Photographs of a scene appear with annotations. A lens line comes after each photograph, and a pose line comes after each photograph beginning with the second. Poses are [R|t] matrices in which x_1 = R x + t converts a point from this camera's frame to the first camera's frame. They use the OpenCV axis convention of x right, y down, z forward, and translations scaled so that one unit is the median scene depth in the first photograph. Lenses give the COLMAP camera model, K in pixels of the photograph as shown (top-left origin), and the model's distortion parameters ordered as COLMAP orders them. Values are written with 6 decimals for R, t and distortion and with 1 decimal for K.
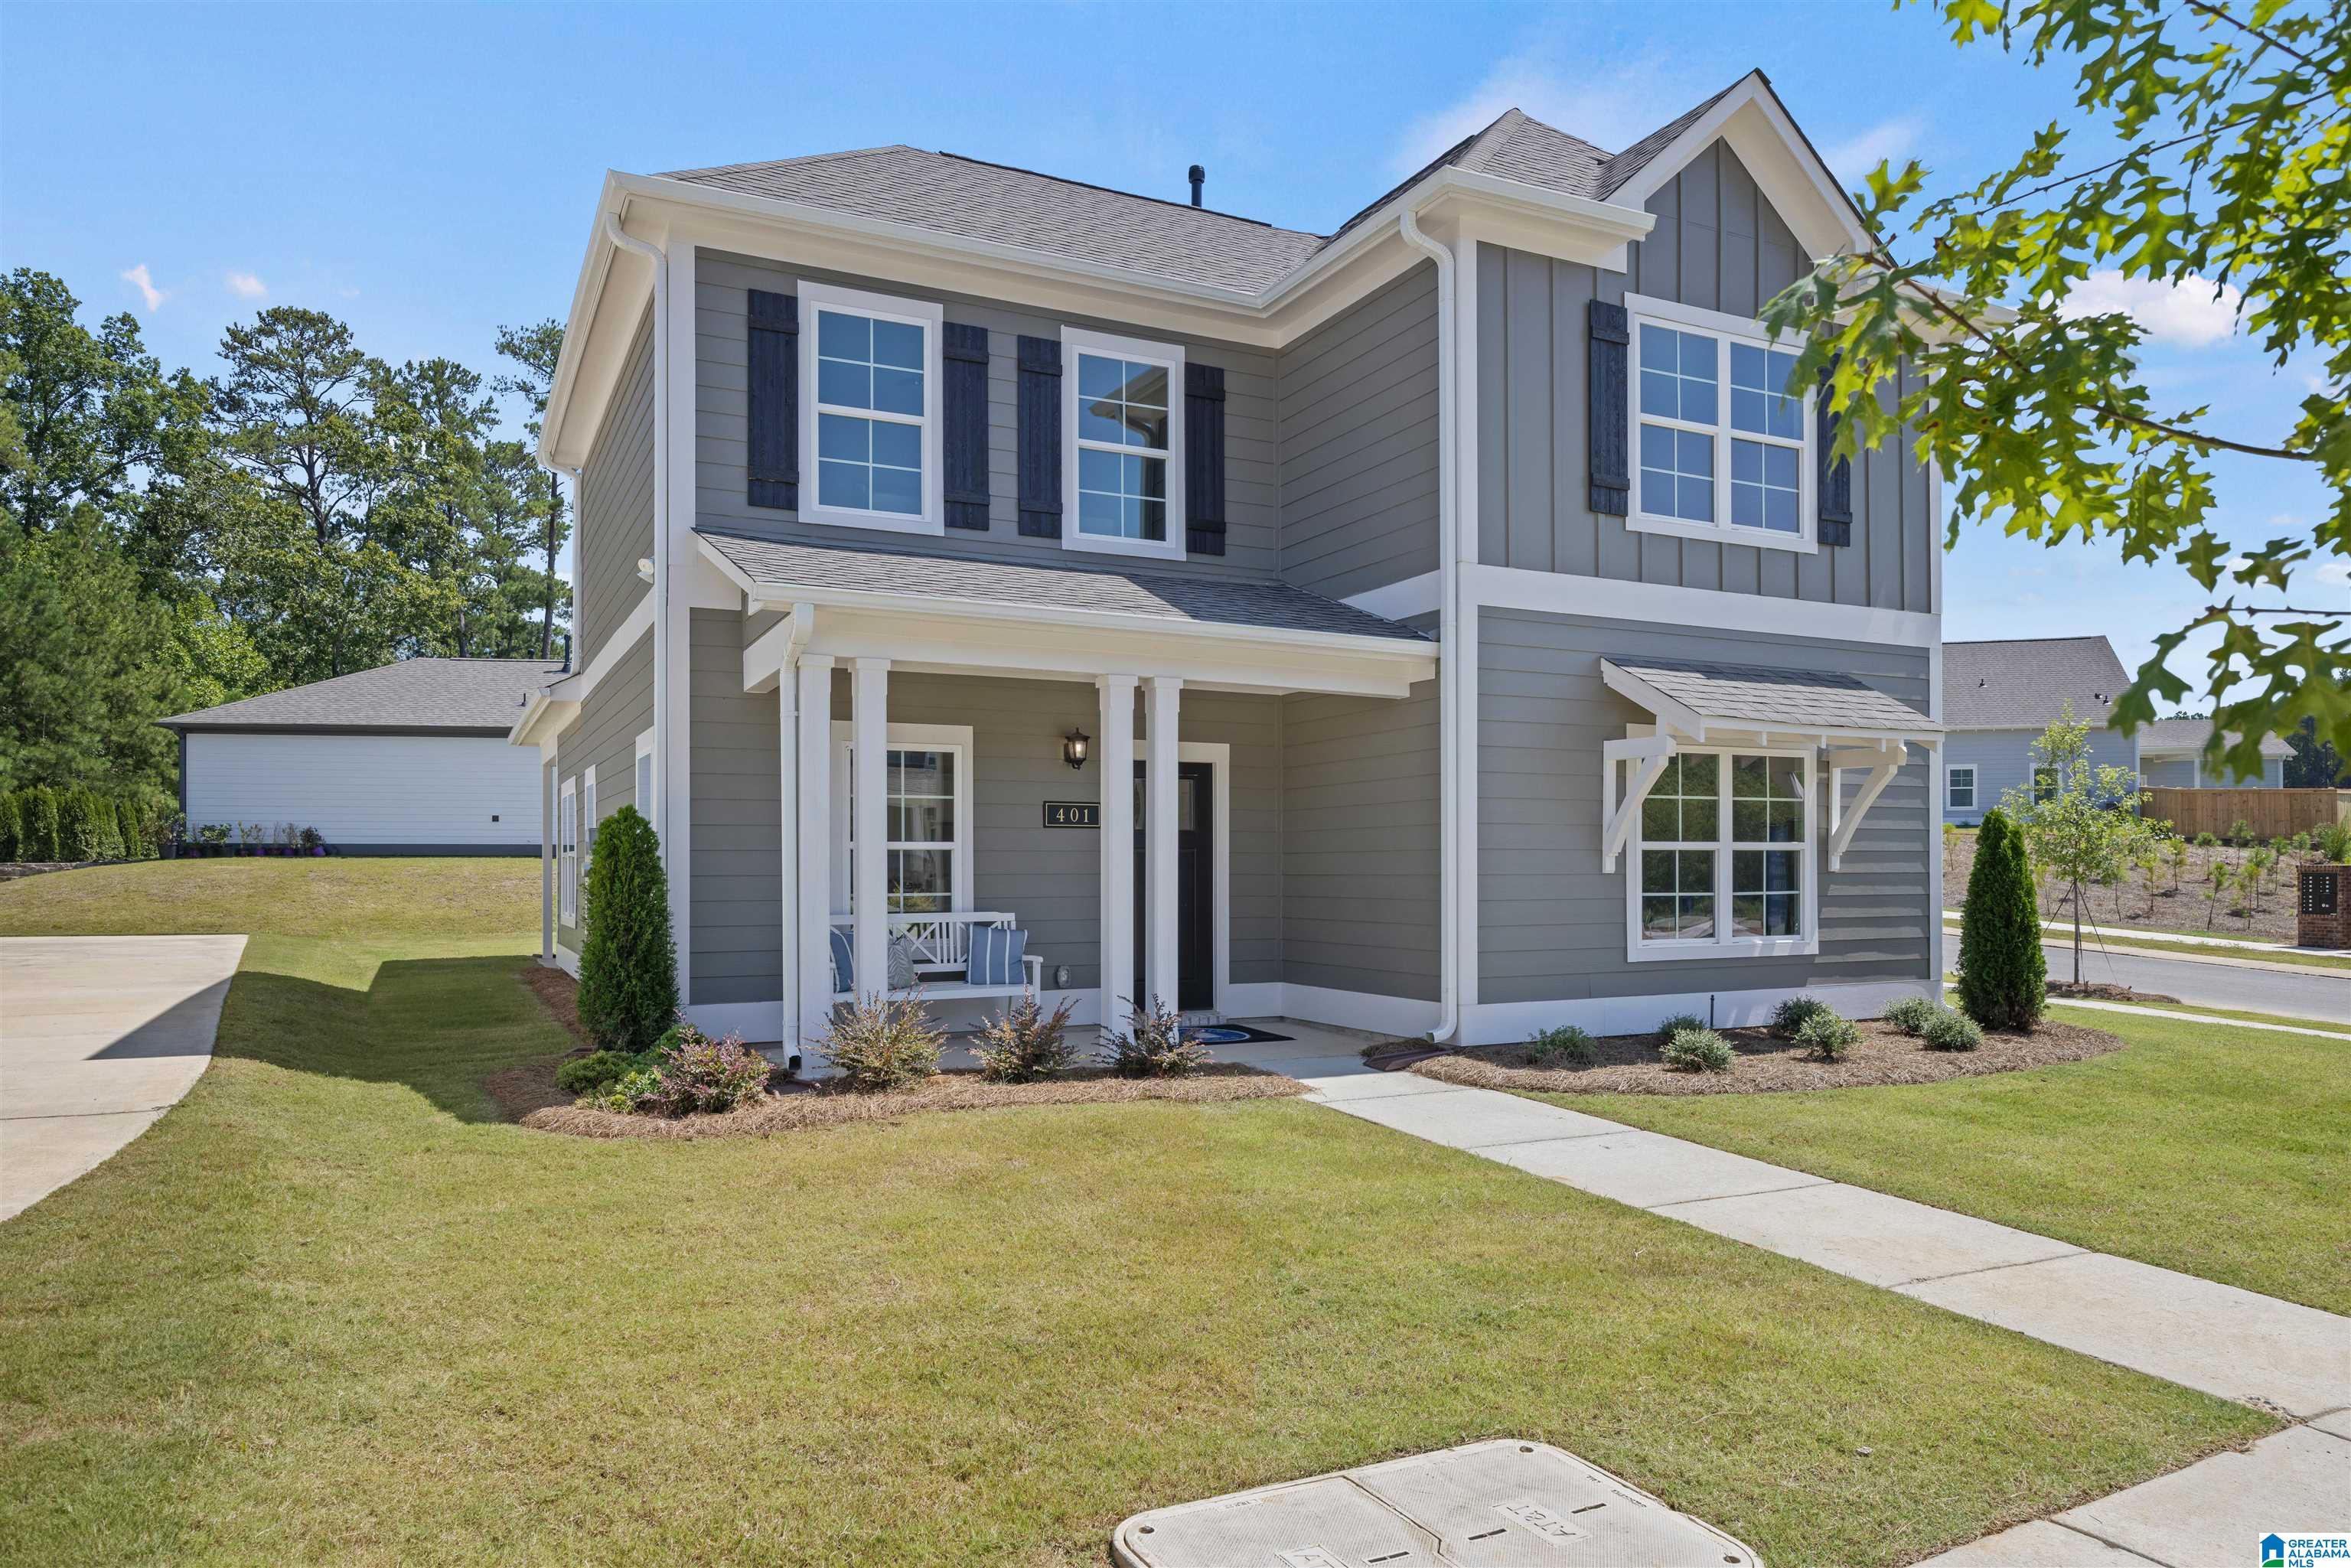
lens RADIAL K [[1528.2, 0, 1197.3], [0, 1528.2, 896.5], [0, 0, 1]] dist [-0.019923, 0.006375]
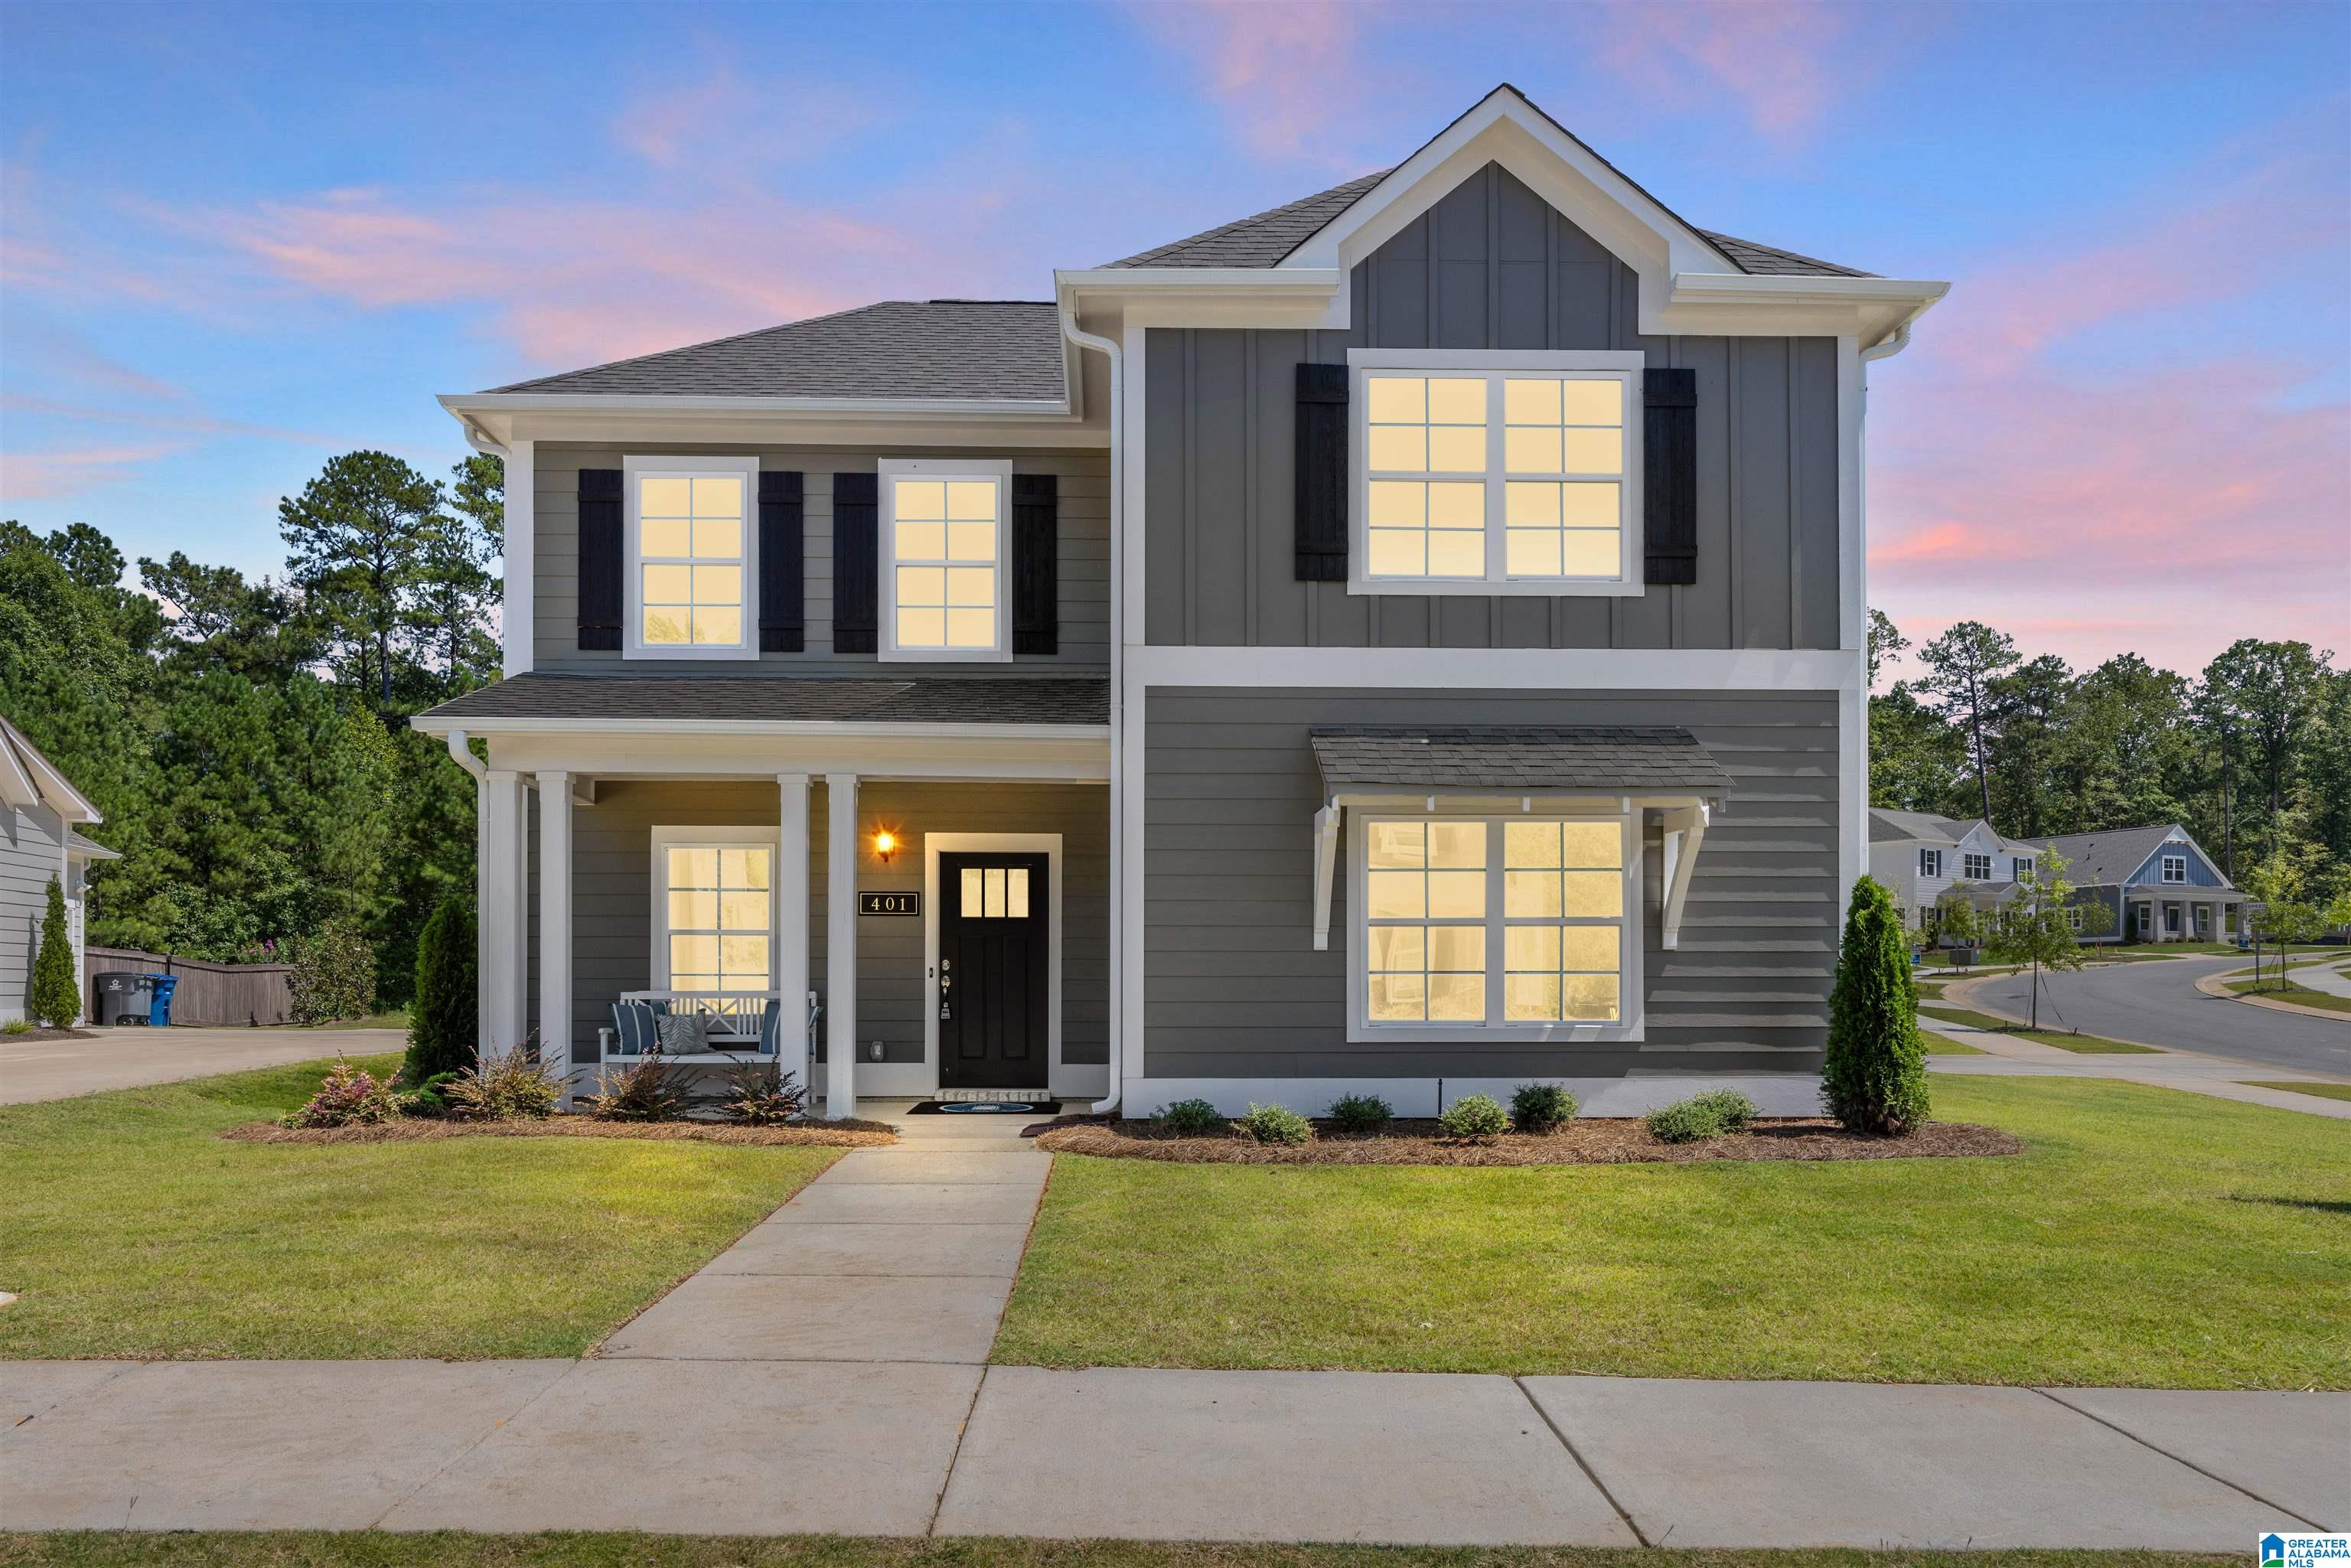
lens RADIAL K [[1659.4, 0, 1093.0], [0, 1659.4, 975.0], [0, 0, 1]] dist [0.008235, -0.005857]
pose [[0.907226, -0.001814, -0.420640, 0.563433], [-0.007183, 0.999778, -0.019802, 0.021090], [0.420582, 0.020987, 0.907012, -0.014346]]
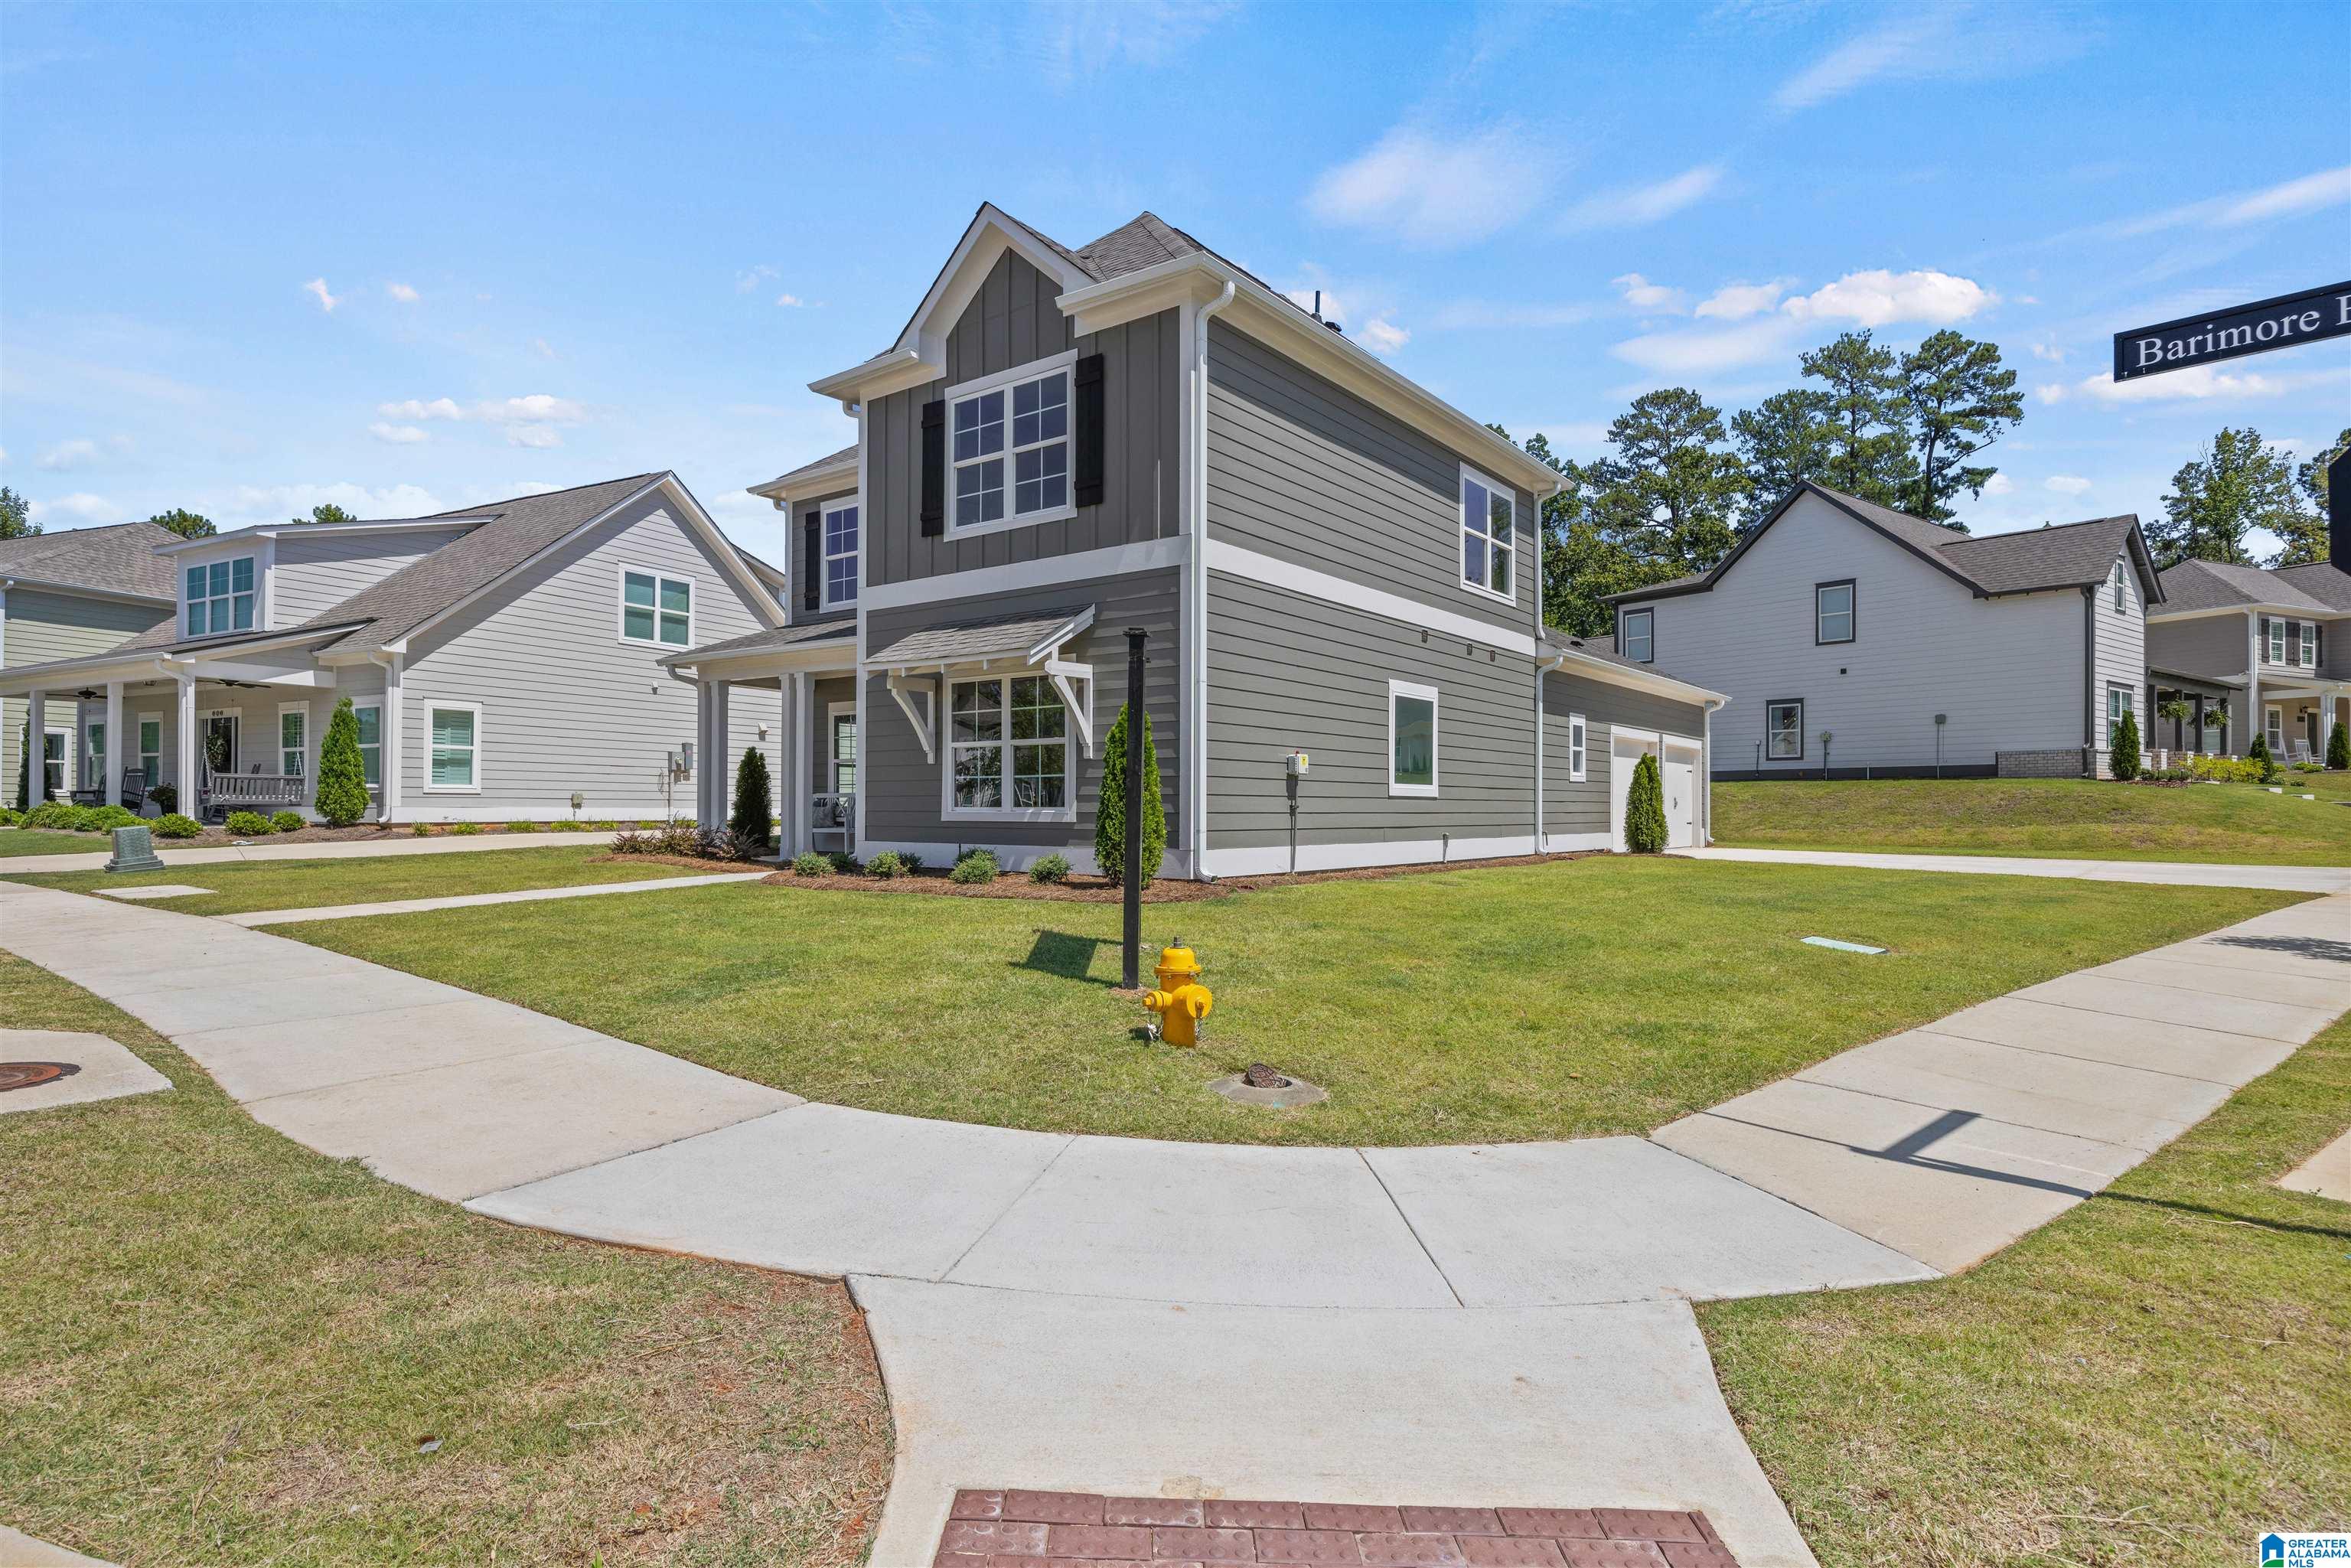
lens RADIAL K [[1235.9, 0, 1177.3], [0, 1235.9, 793.6], [0, 0, 1]] dist [-0.001629, 0.000018]
pose [[0.448547, -0.008058, -0.893723, 1.467429], [-0.011202, 0.999830, -0.014636, 0.029435], [0.893689, 0.016577, 0.448380, 0.637208]]
